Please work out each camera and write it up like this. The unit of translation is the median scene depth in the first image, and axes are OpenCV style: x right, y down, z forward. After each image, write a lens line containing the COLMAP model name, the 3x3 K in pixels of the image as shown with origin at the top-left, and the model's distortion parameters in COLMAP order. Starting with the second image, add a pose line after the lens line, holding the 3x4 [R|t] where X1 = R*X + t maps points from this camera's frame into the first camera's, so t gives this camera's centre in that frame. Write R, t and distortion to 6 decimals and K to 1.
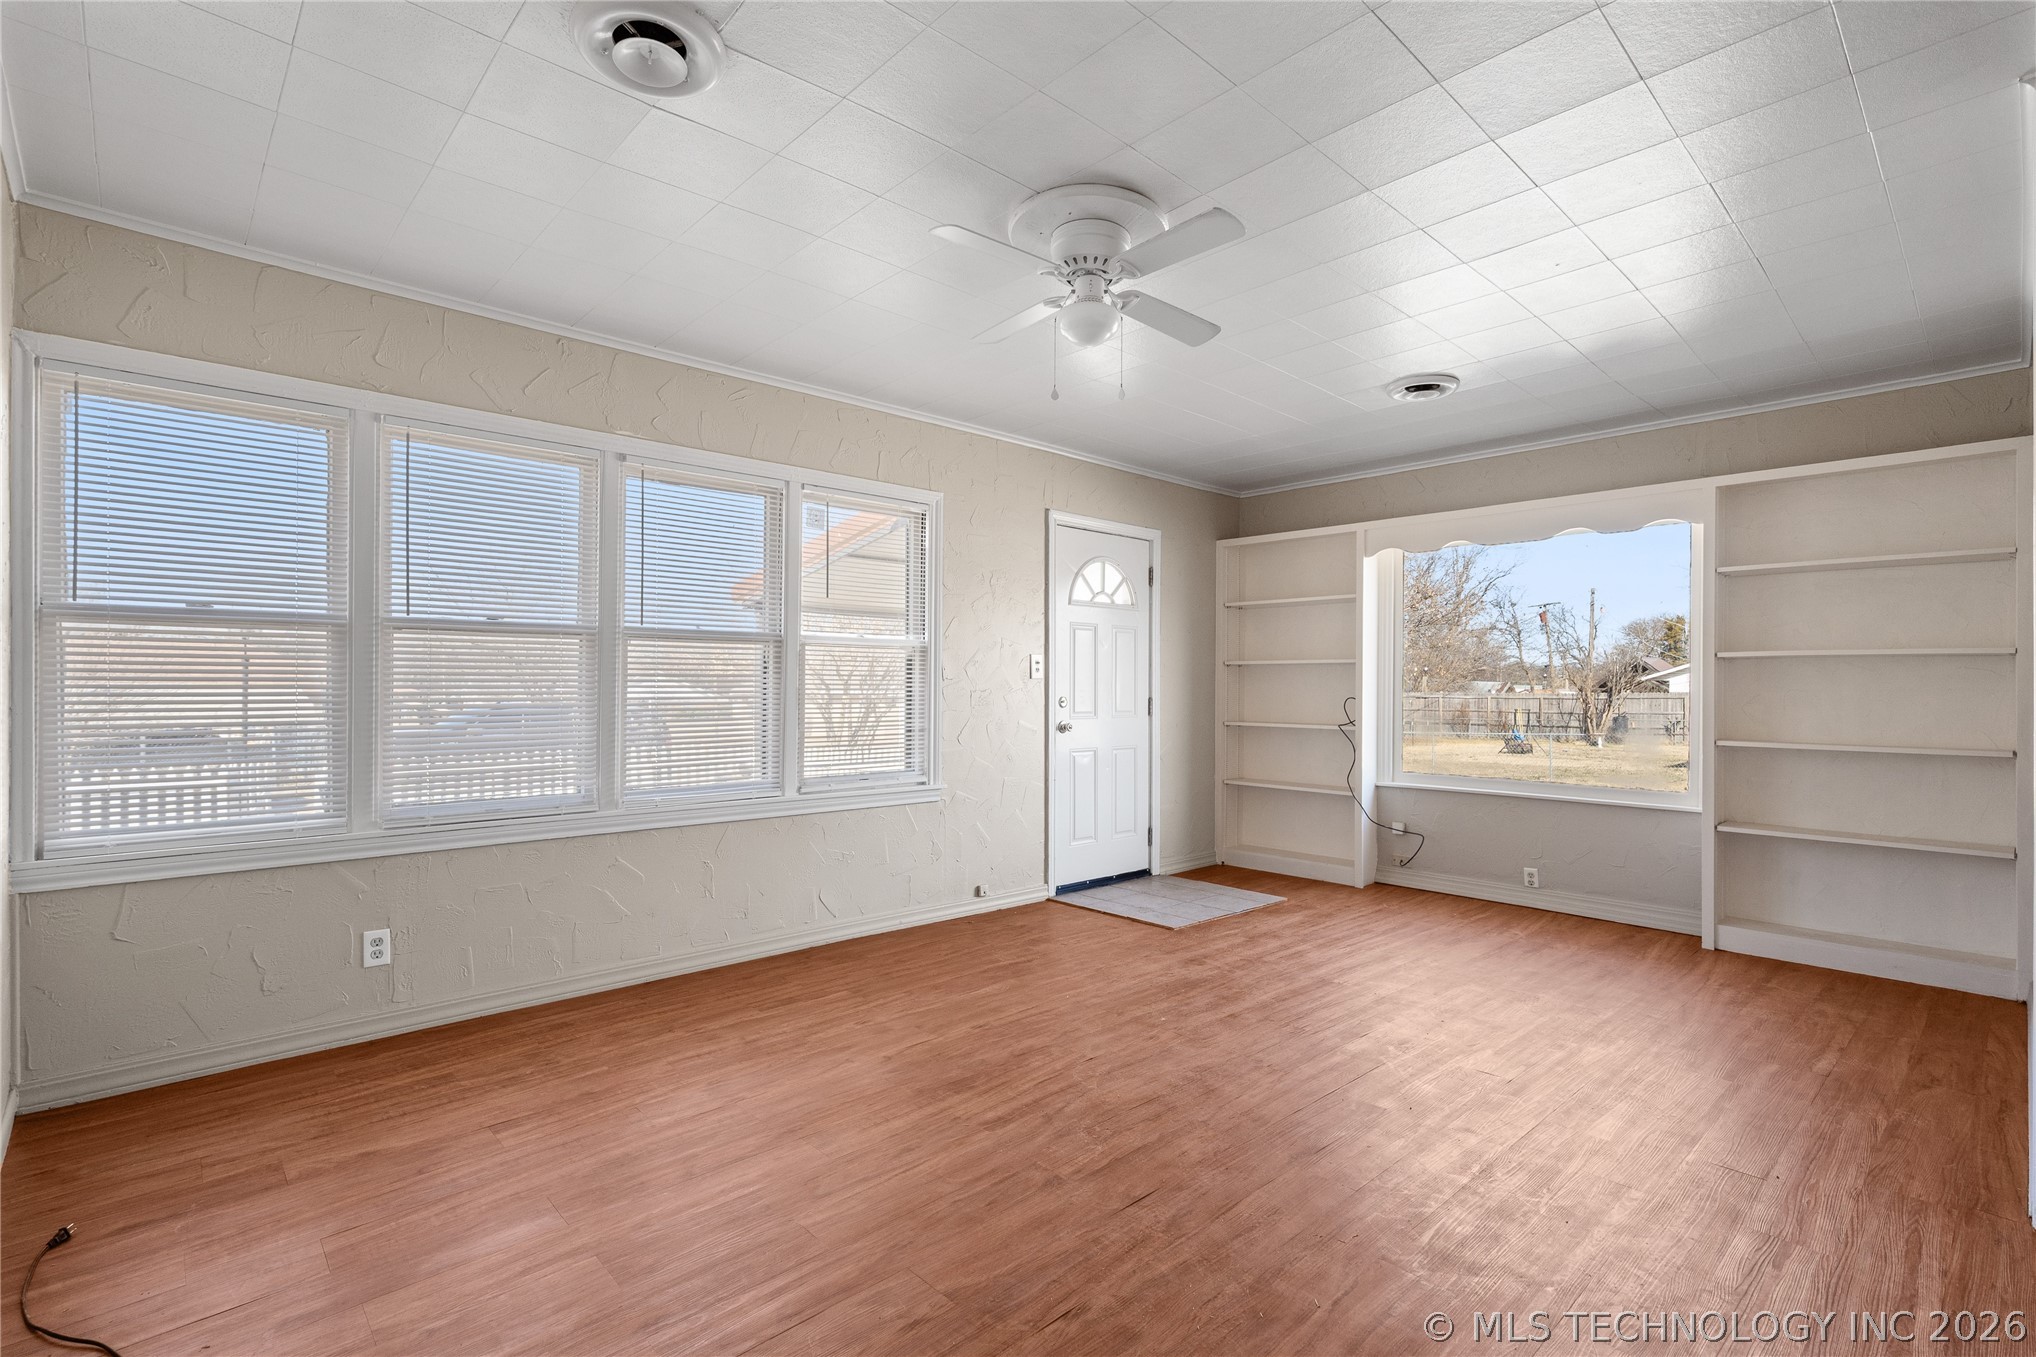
lens RADIAL K [[940.5, 0, 1028.7], [0, 940.5, 692.7], [0, 0, 1]] dist [-0.005382, 0.004042]
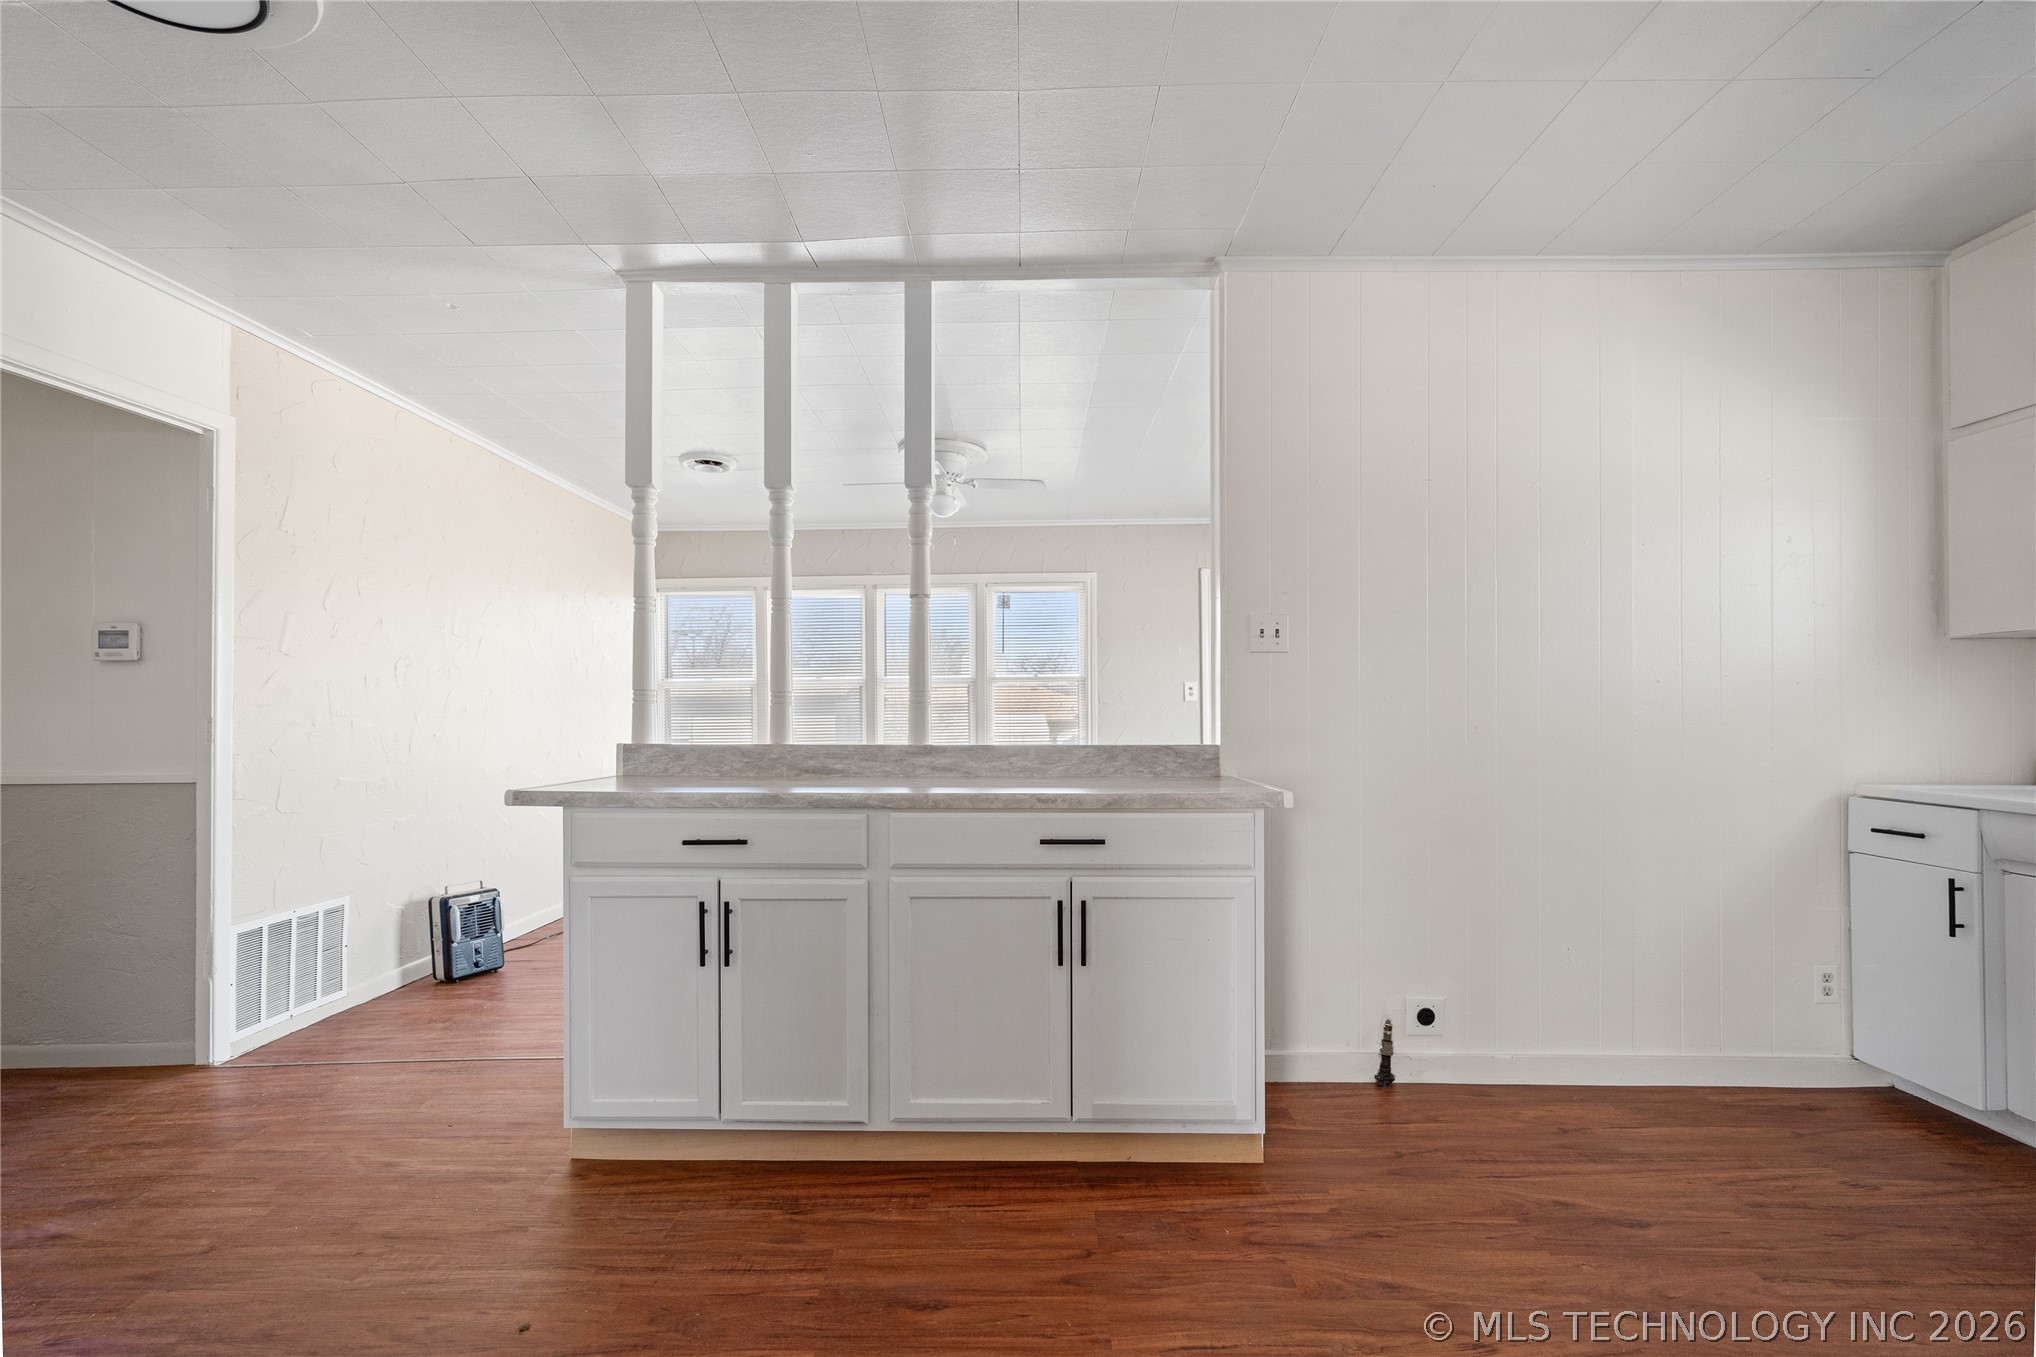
lens RADIAL K [[940.5, 0, 1010.1], [0, 940.5, 709.5], [0, 0, 1]] dist [-0.005382, 0.004042]
pose [[0.712199, -0.009073, -0.701919, 0.797091], [0.005176, 0.999957, -0.007673, 0.005957], [0.701958, 0.001832, 0.712216, -0.105743]]
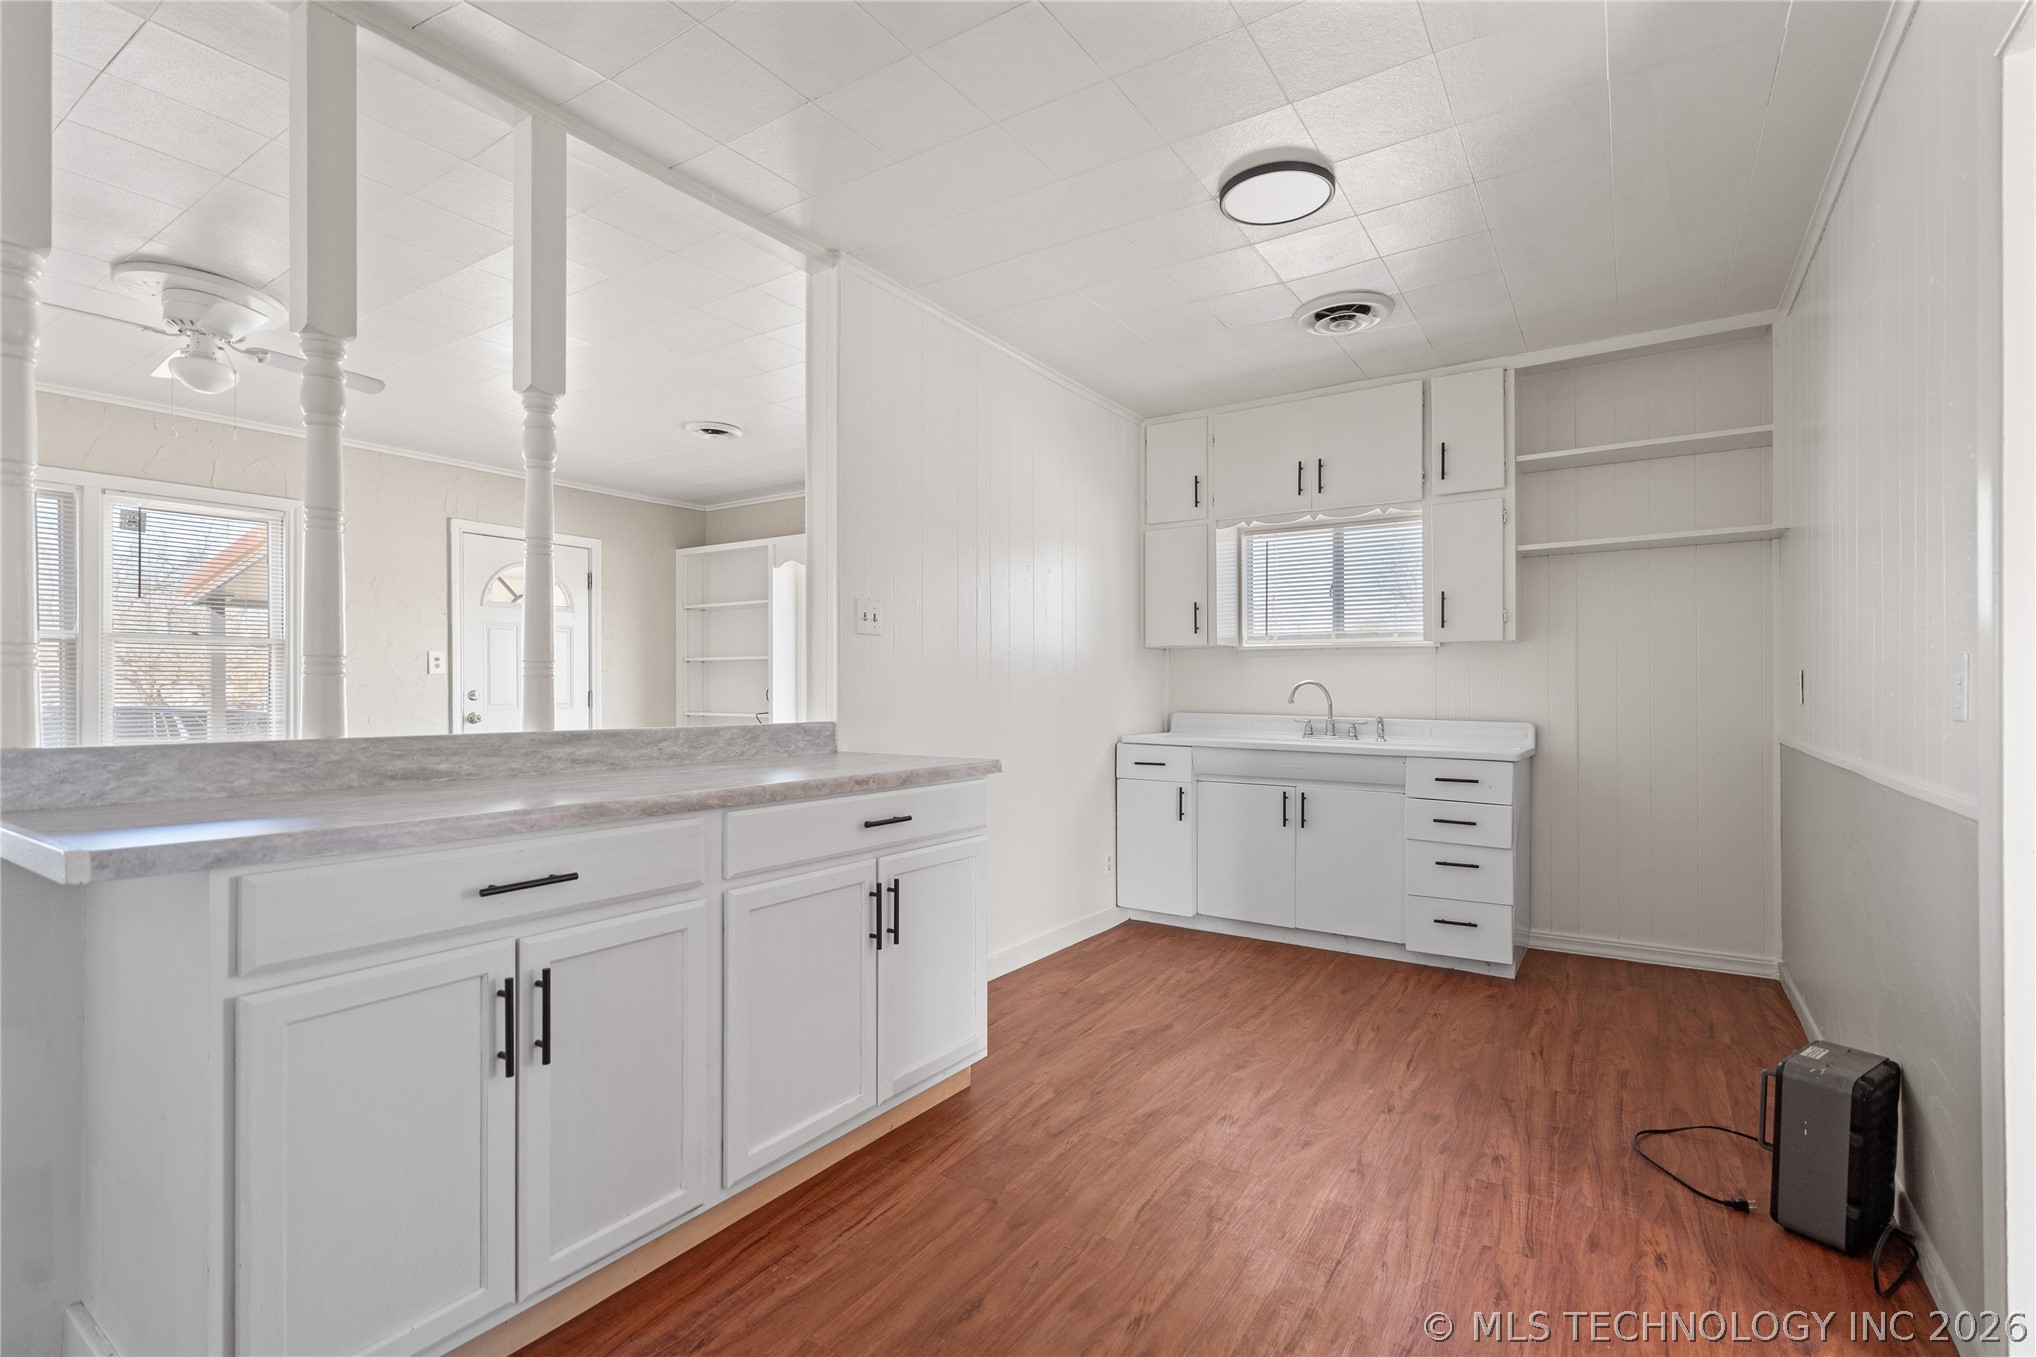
lens RADIAL K [[940.5, 0, 1013.6], [0, 940.5, 682.9], [0, 0, 1]] dist [-0.005382, 0.004042]
pose [[0.976068, -0.000657, 0.217465, 0.453816], [0.001889, 0.999983, -0.005459, 0.002832], [-0.217458, 0.005740, 0.976053, -0.215362]]
